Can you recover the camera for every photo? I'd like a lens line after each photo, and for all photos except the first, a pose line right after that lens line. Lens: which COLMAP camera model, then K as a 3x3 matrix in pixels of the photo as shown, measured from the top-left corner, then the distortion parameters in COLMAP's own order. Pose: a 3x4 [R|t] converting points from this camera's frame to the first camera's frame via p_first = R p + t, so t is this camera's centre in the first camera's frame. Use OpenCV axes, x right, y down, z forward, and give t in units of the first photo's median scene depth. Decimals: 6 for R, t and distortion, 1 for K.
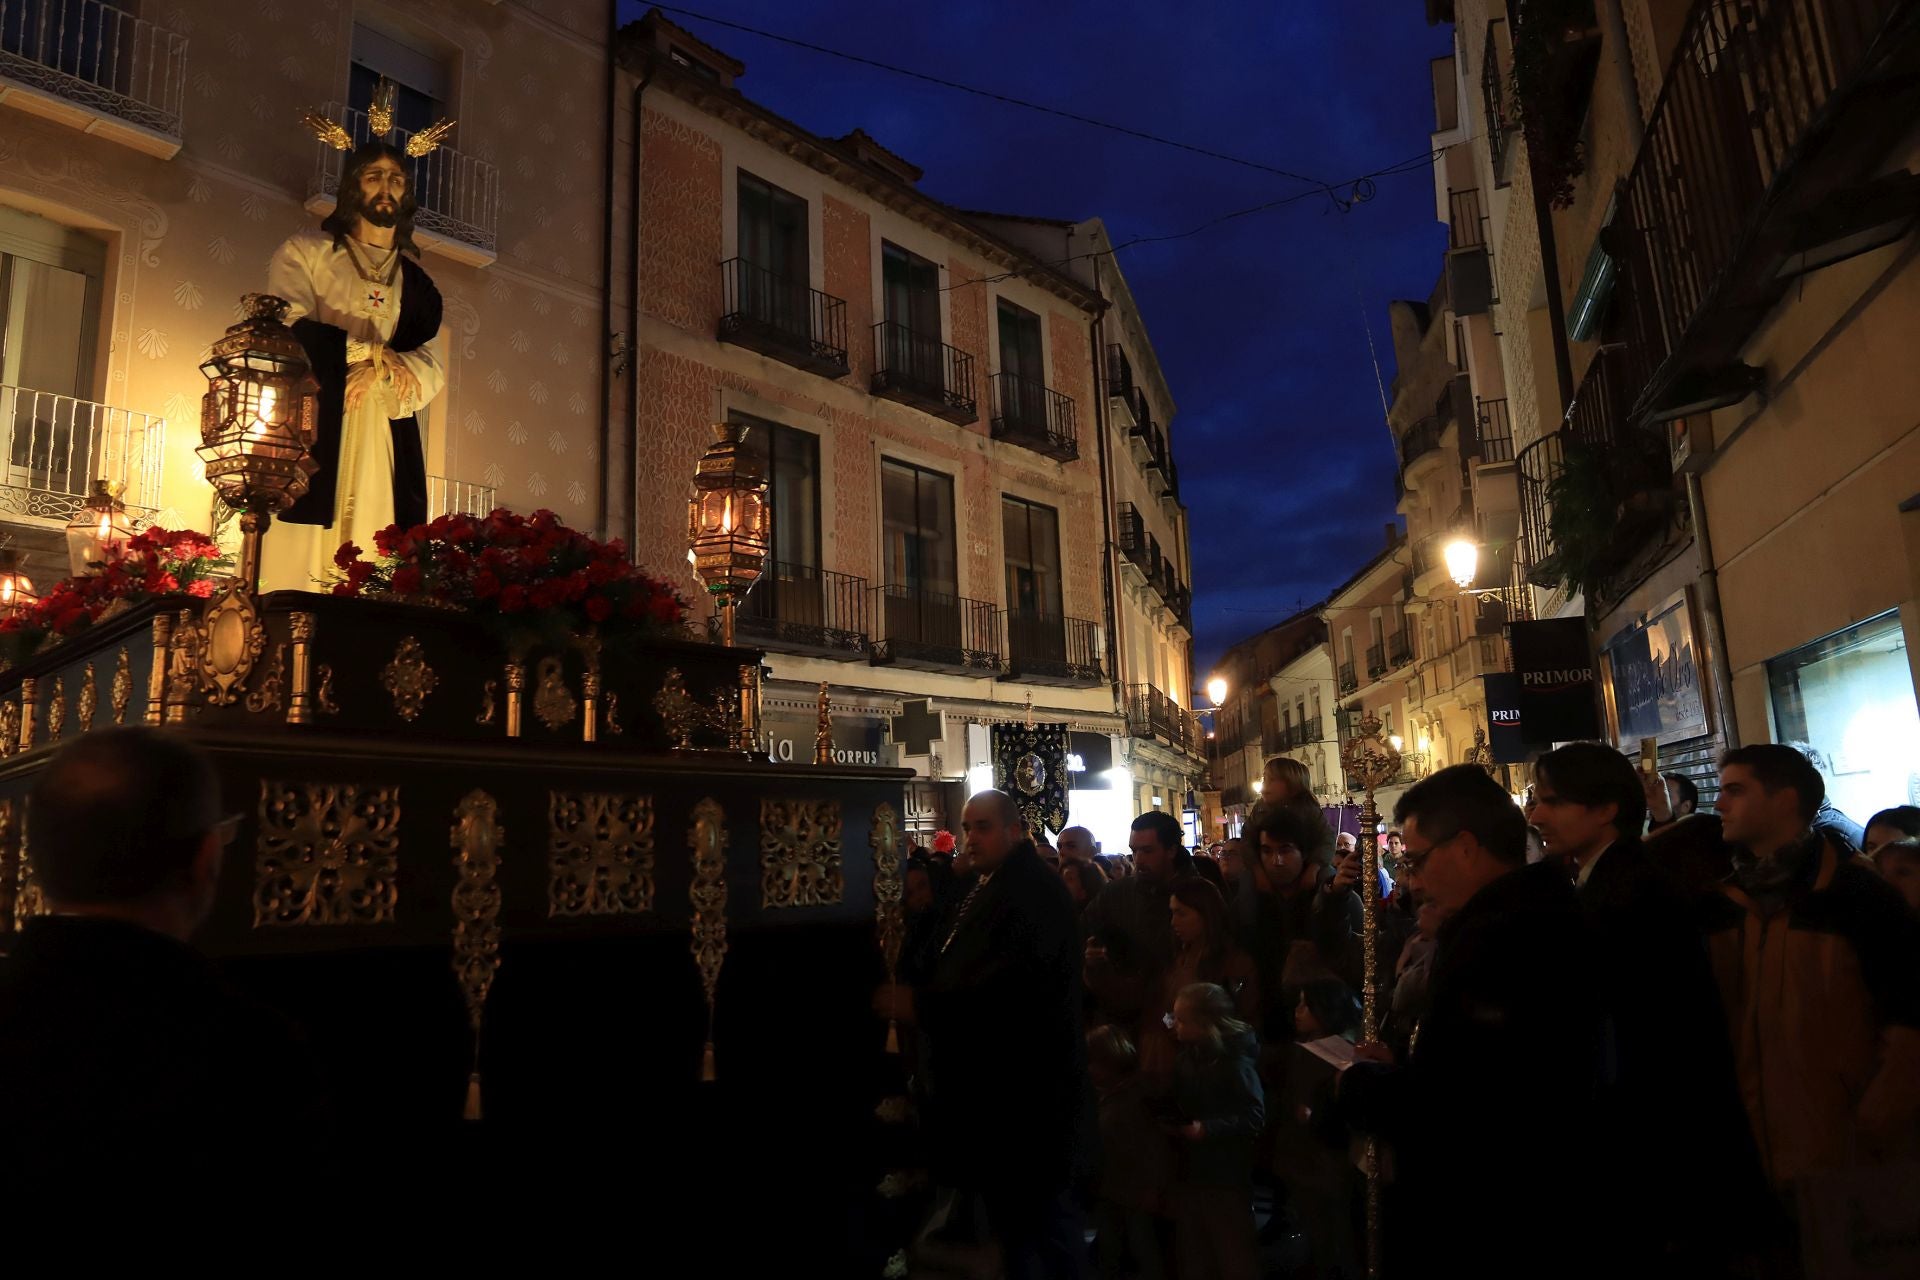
lens RADIAL K [[1327.2, 0, 956.6], [0, 1327.2, 617.3], [0, 0, 1]] dist [-0.117577, 0.082312]
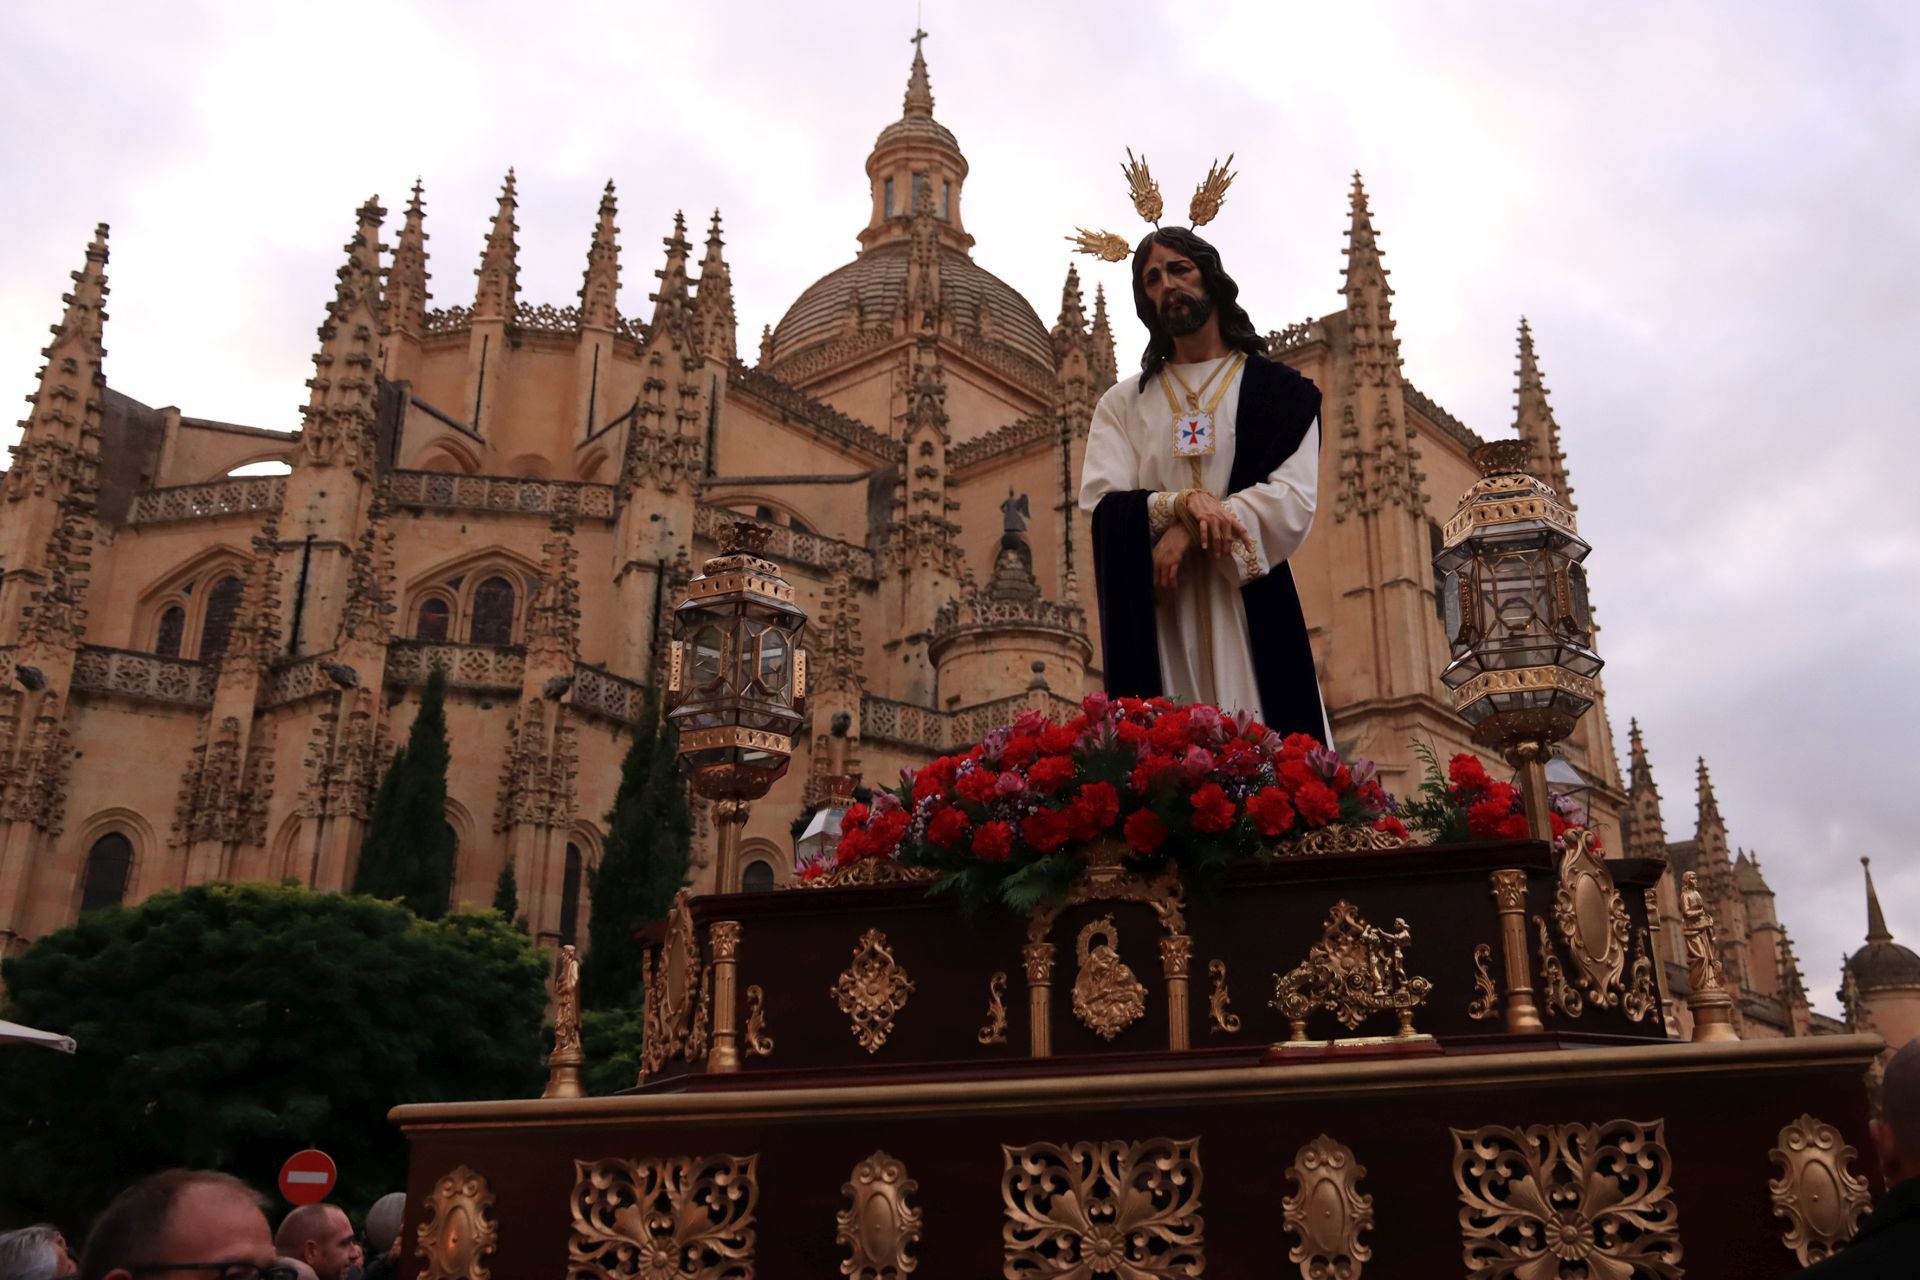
lens RADIAL K [[1897.3, 0, 1064.6], [0, 1897.3, 545.0], [0, 0, 1]] dist [-0.032487, -0.000122]
pose [[0.501656, -0.293681, -0.813690, 0.460673], [0.169458, 0.955748, -0.240479, 0.071457], [0.848307, -0.017249, 0.529224, 0.491488]]
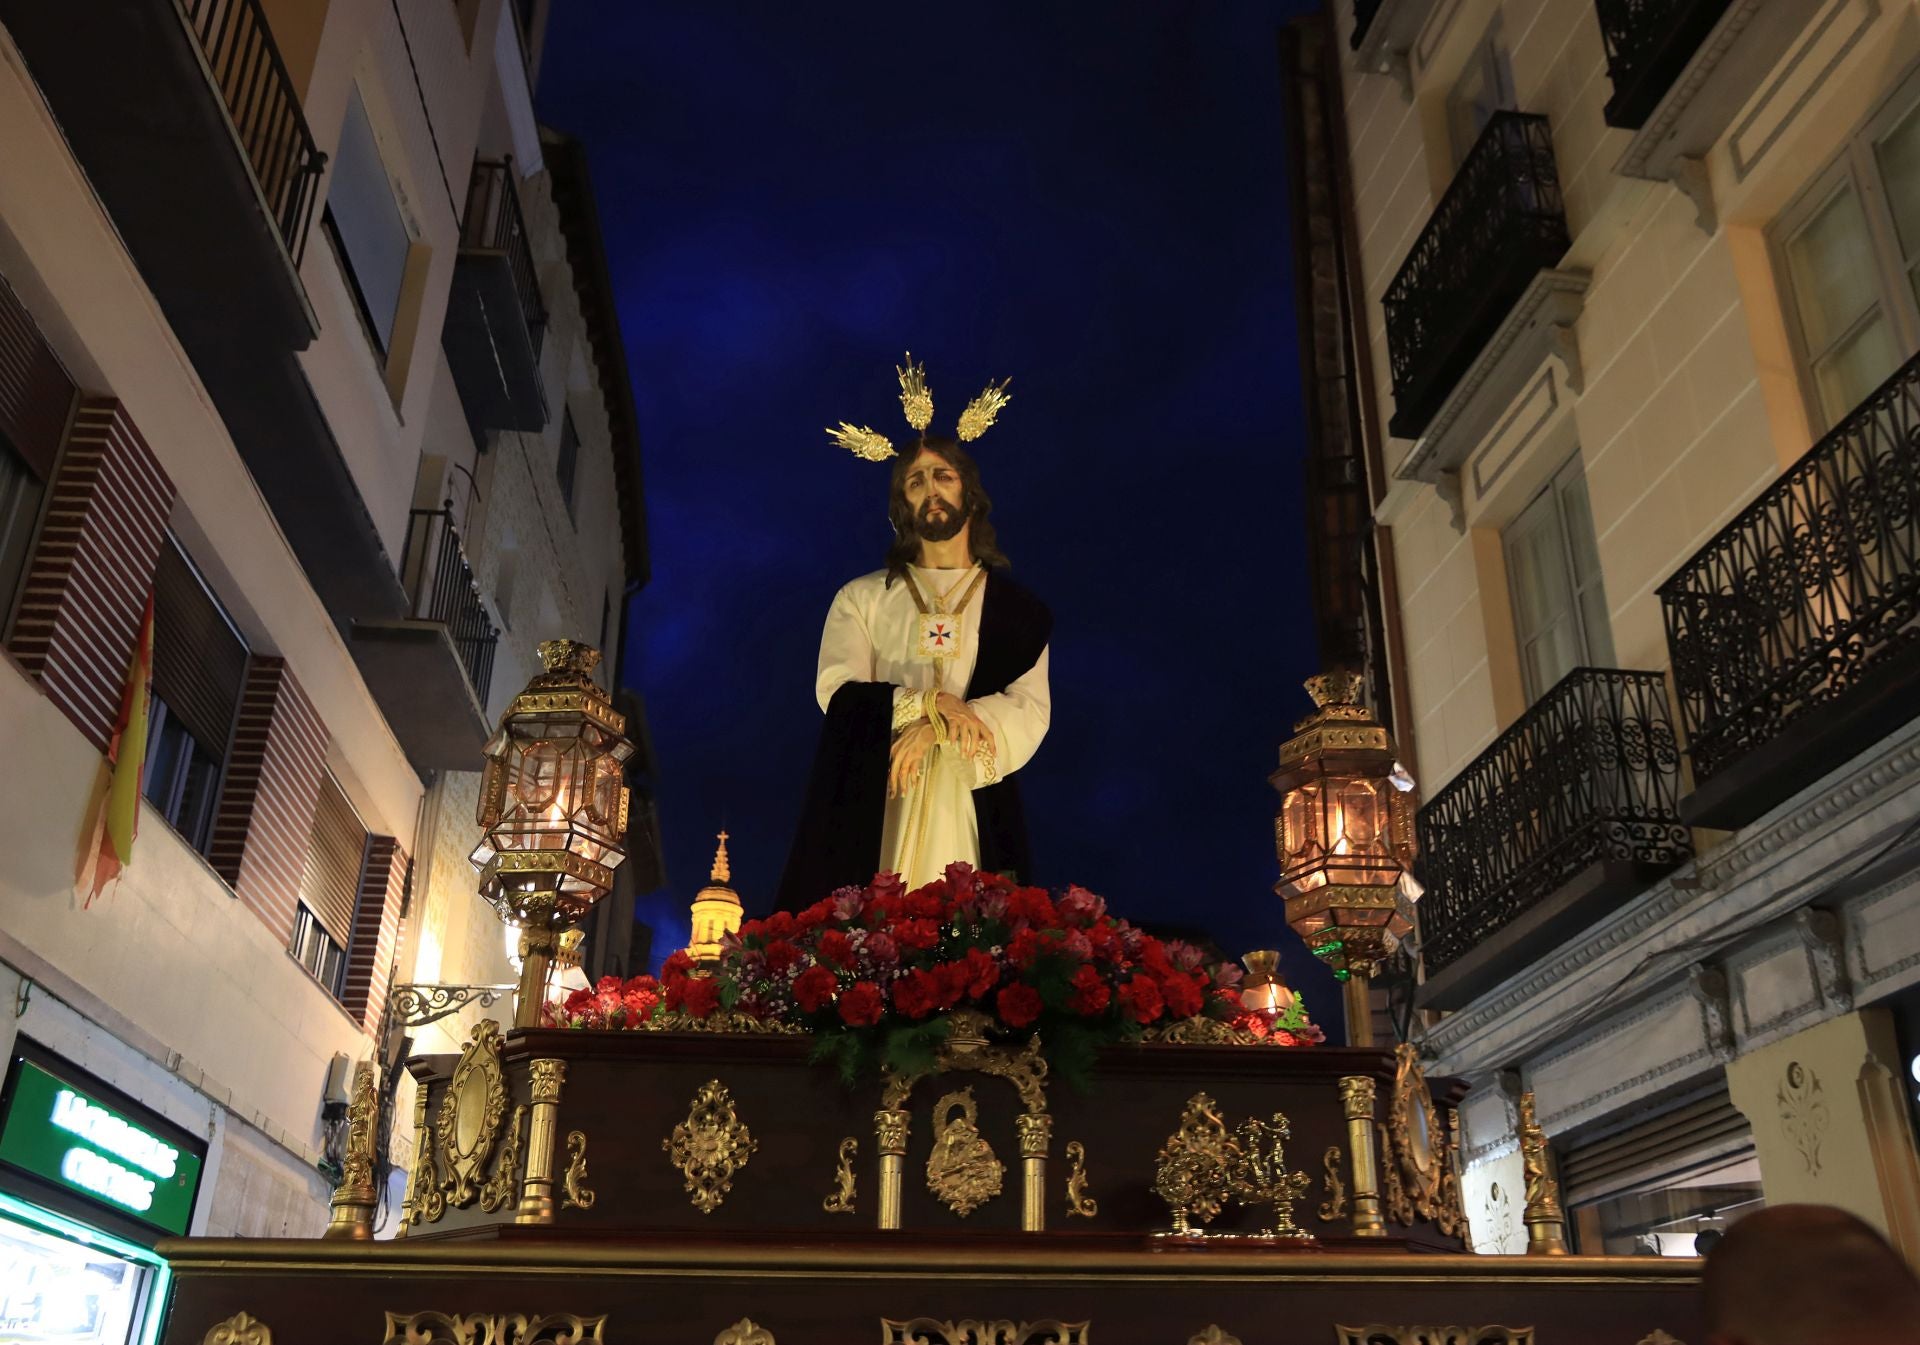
lens RADIAL K [[1778.7, 0, 1007.1], [0, 1778.7, 671.1], [0, 0, 1]] dist [-0.009422, -0.001568]
pose [[0.741767, -0.251842, -0.621576, 0.266996], [0.100453, 0.958082, -0.268307, 0.064858], [0.663092, 0.136582, 0.735972, 0.363423]]
